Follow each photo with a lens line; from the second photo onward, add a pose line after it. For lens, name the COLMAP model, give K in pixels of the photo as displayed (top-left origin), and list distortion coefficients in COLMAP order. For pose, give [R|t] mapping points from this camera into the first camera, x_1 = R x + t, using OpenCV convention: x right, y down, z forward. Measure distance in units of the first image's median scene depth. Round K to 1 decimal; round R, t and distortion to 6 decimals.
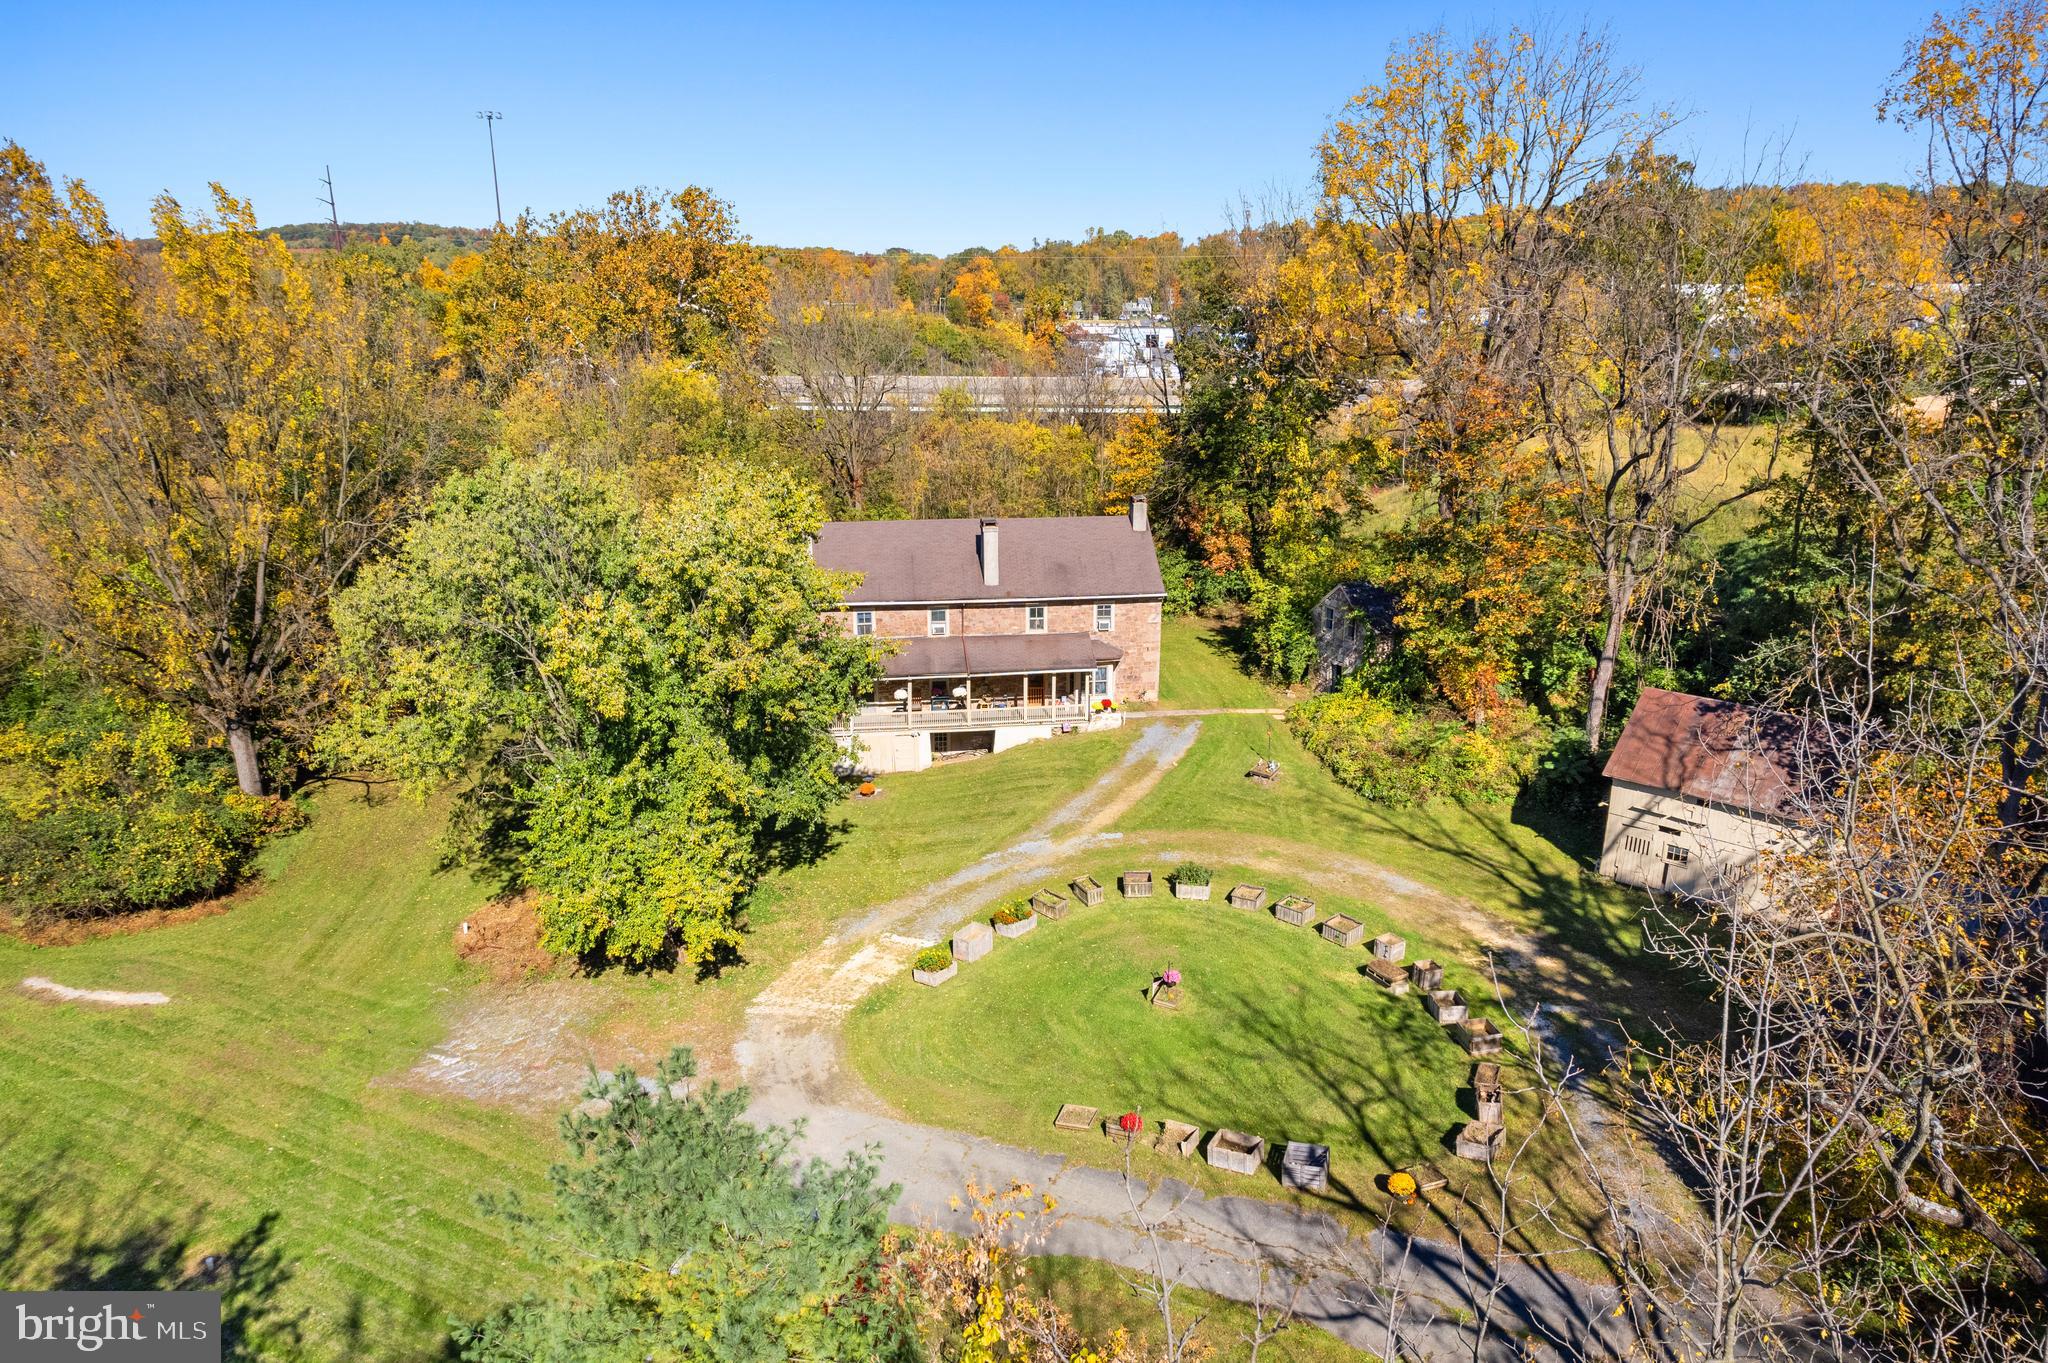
lens RADIAL K [[1318.7, 0, 1023.8], [0, 1318.7, 693.3], [0, 0, 1]] dist [-0.070423, 0.065443]
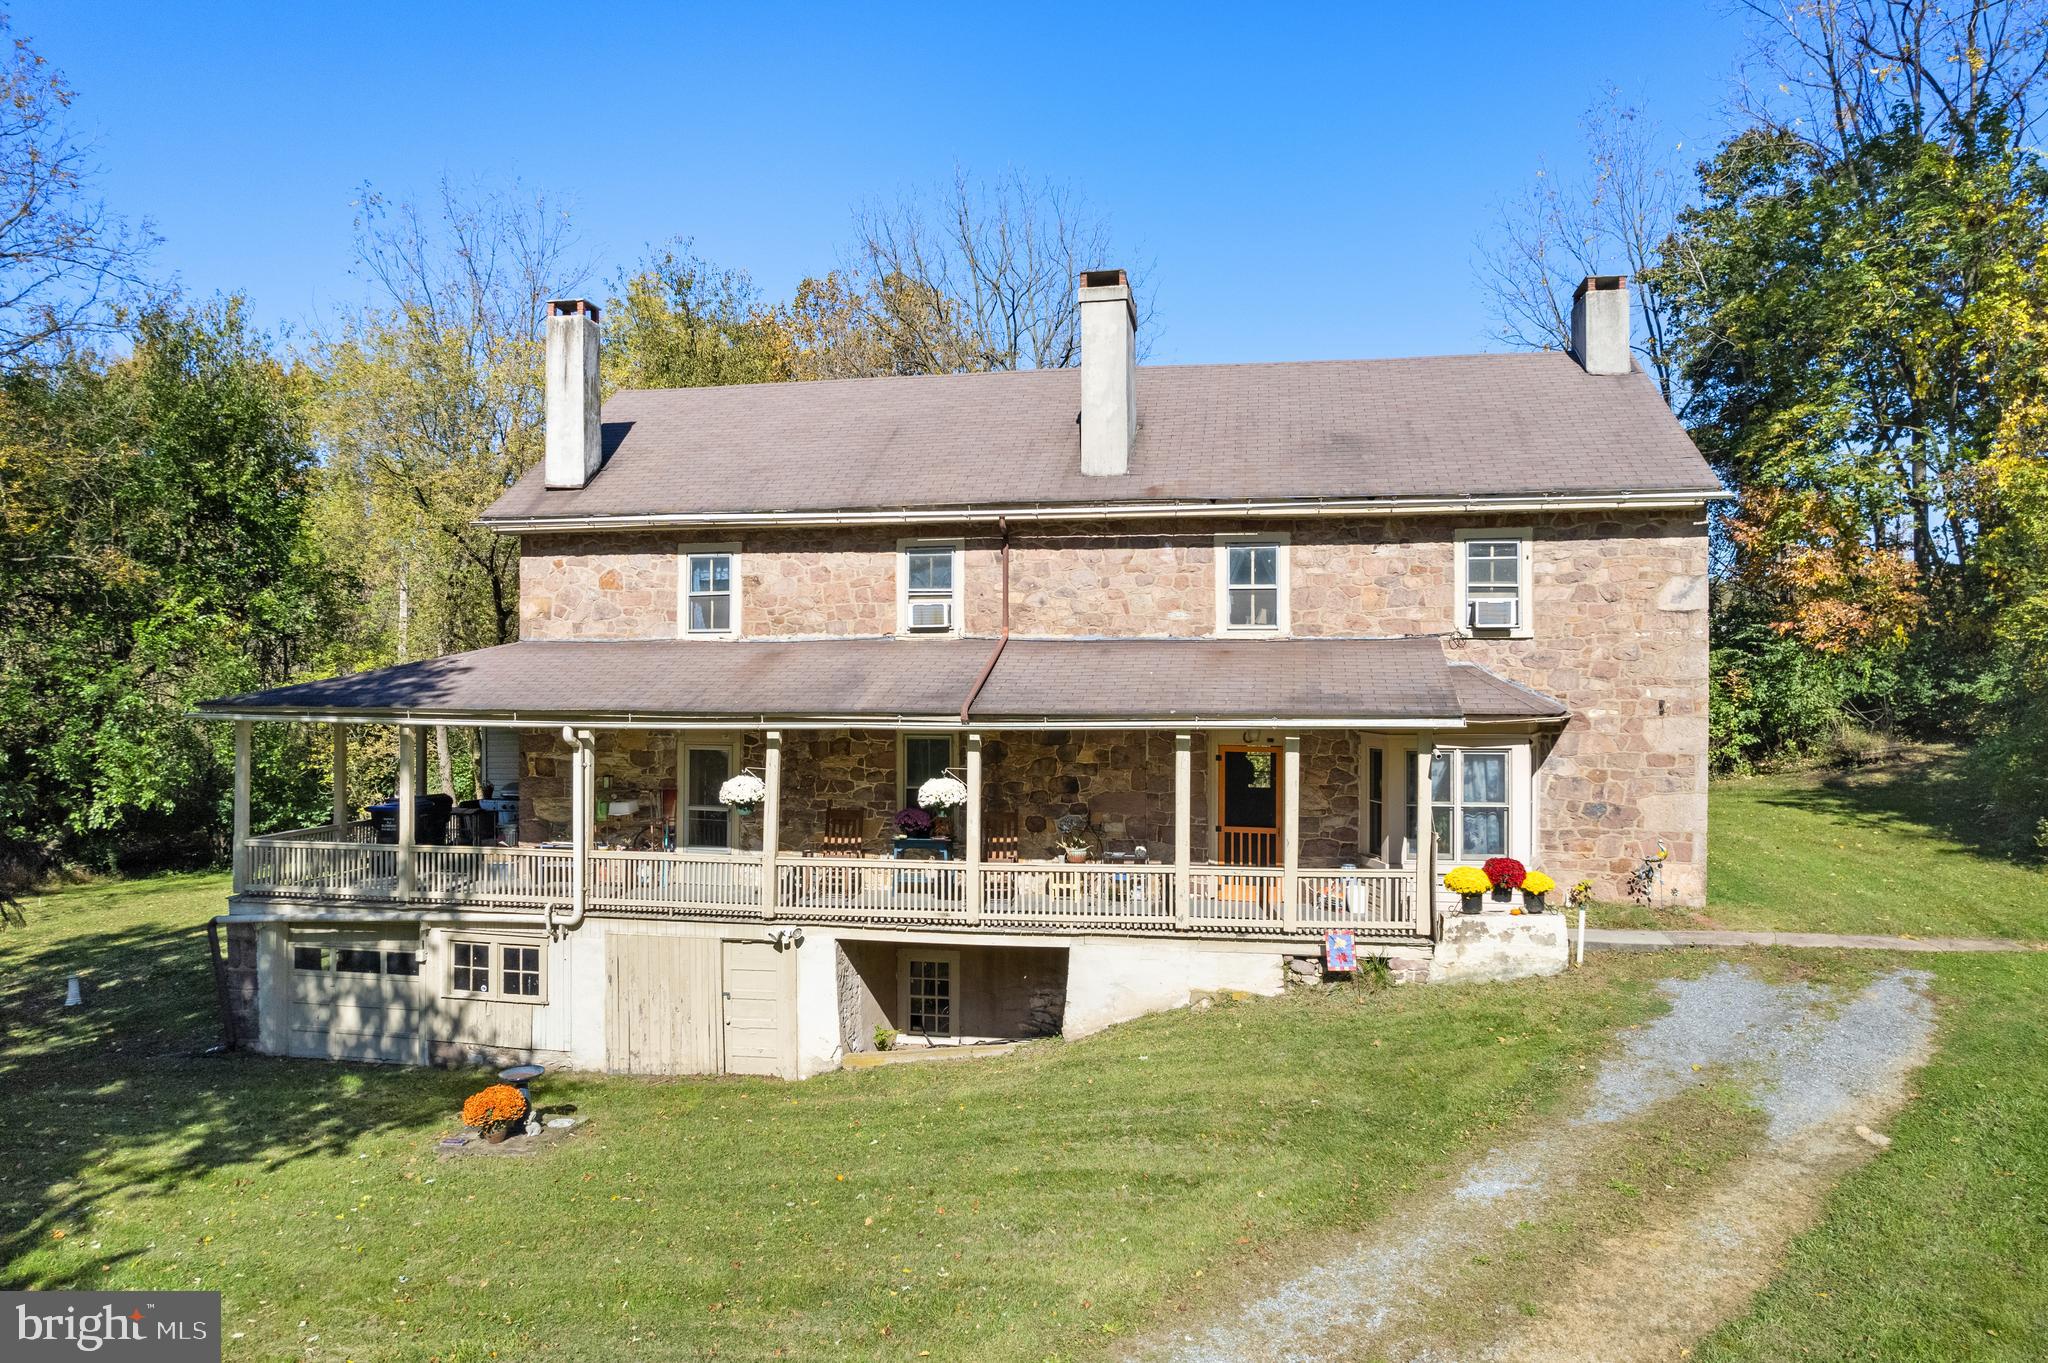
lens RADIAL K [[1317.6, 0, 1024.0], [0, 1317.6, 681.5], [0, 0, 1]] dist [-0.047223, 0.000781]
pose [[0.953721, 0.001228, -0.300690, 0.050123], [-0.090599, 0.954695, -0.283460, 0.052482], [0.286719, 0.297584, 0.910624, 0.731113]]
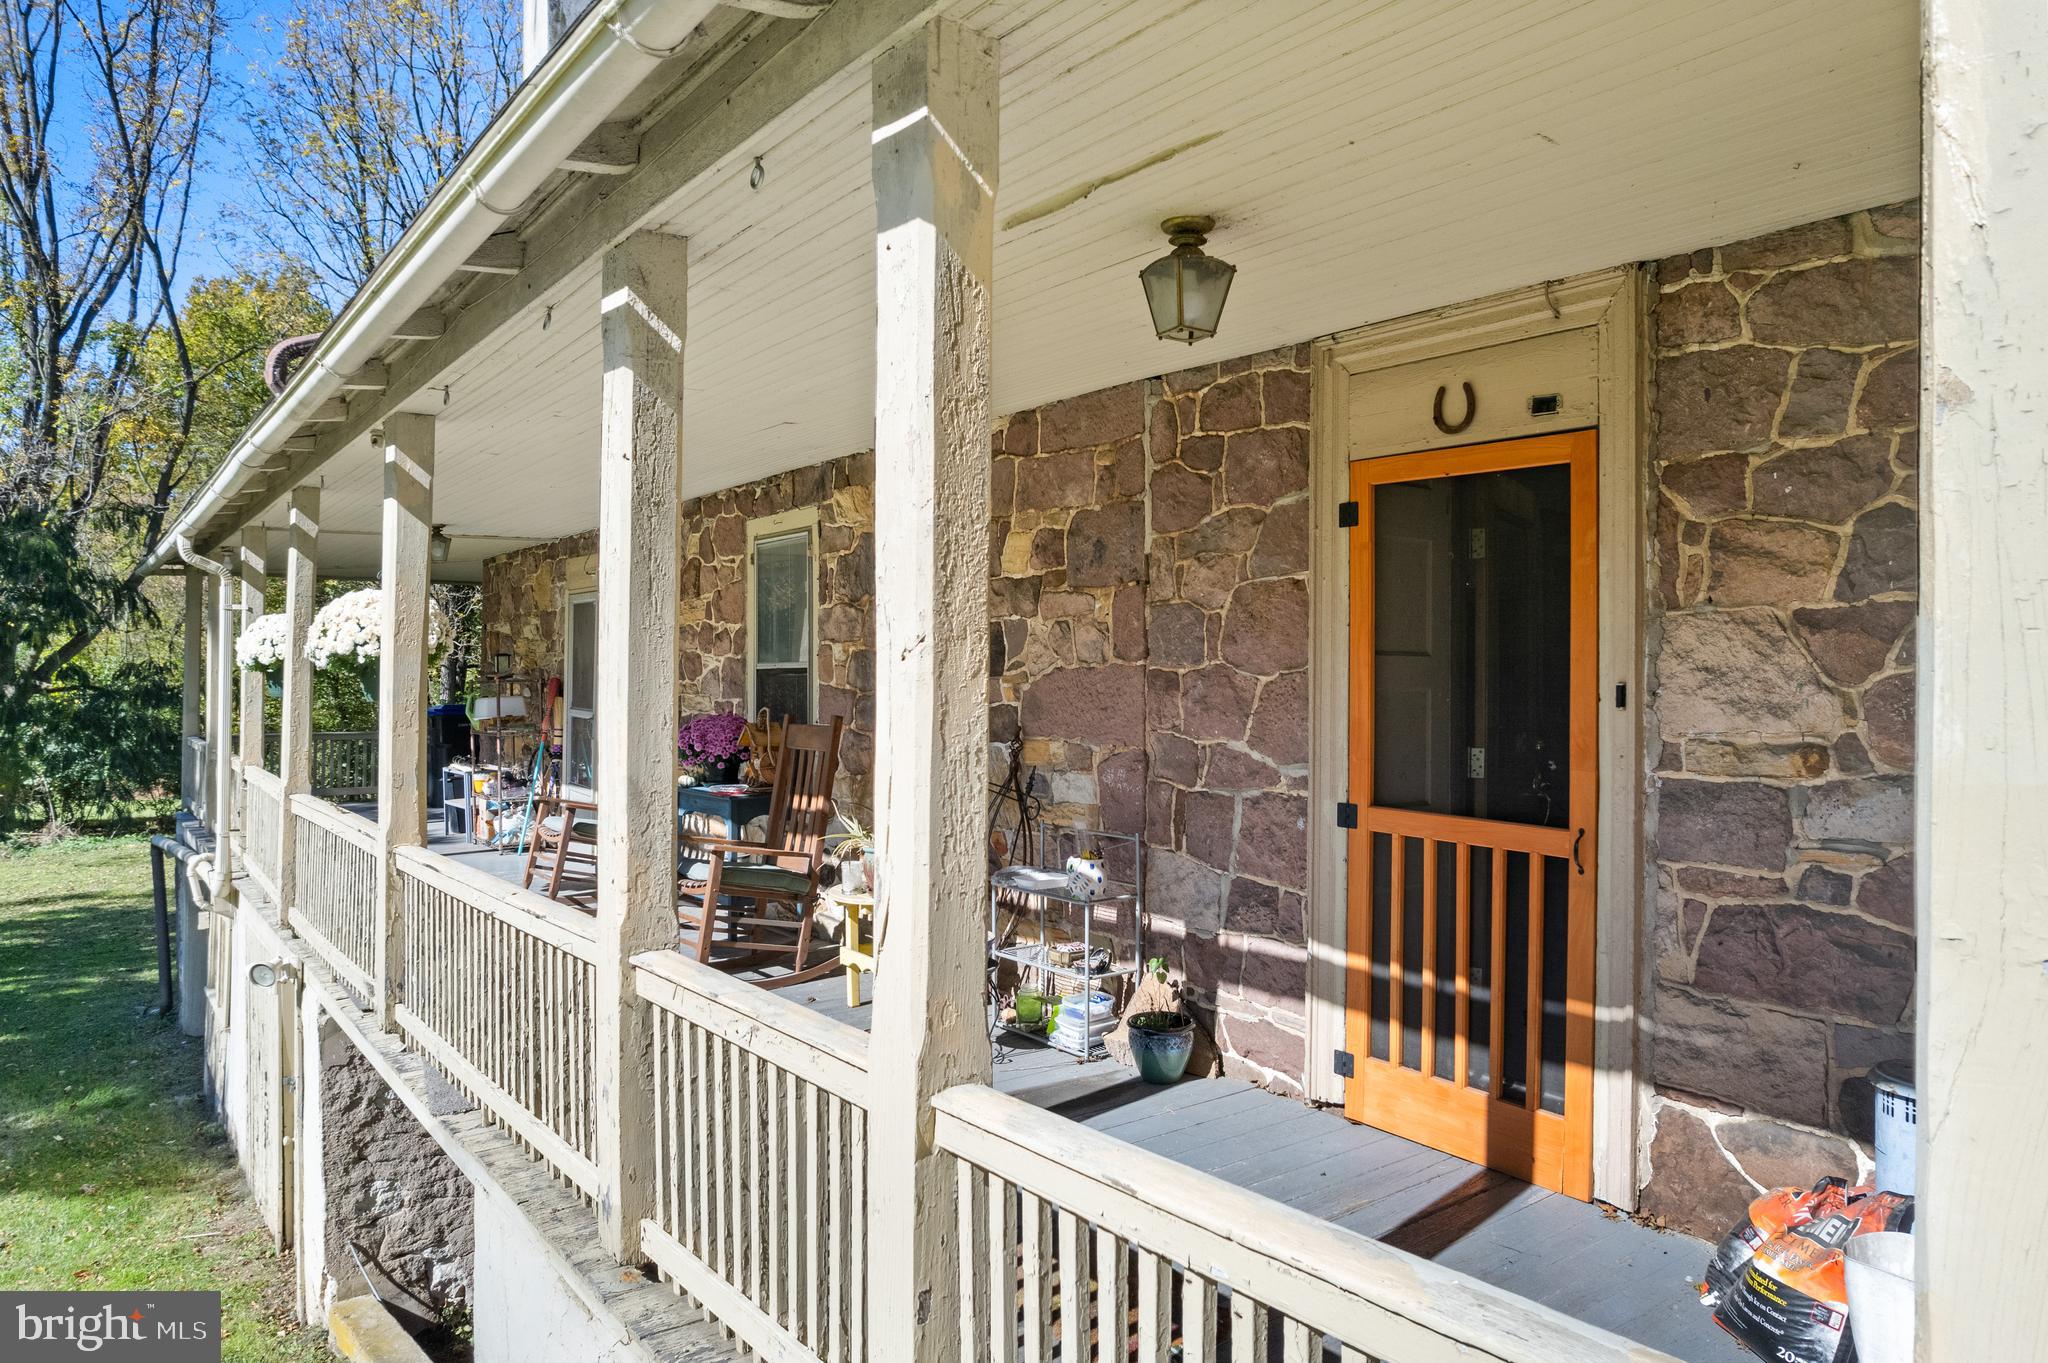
lens RADIAL K [[1318.7, 0, 1023.8], [0, 1318.7, 693.3], [0, 0, 1]] dist [-0.070423, 0.065443]
pose [[0.496298, 0.012315, -0.868065, 0.055006], [-0.268741, 0.952965, -0.140127, 0.003973], [0.825510, 0.302829, 0.476264, 0.976306]]
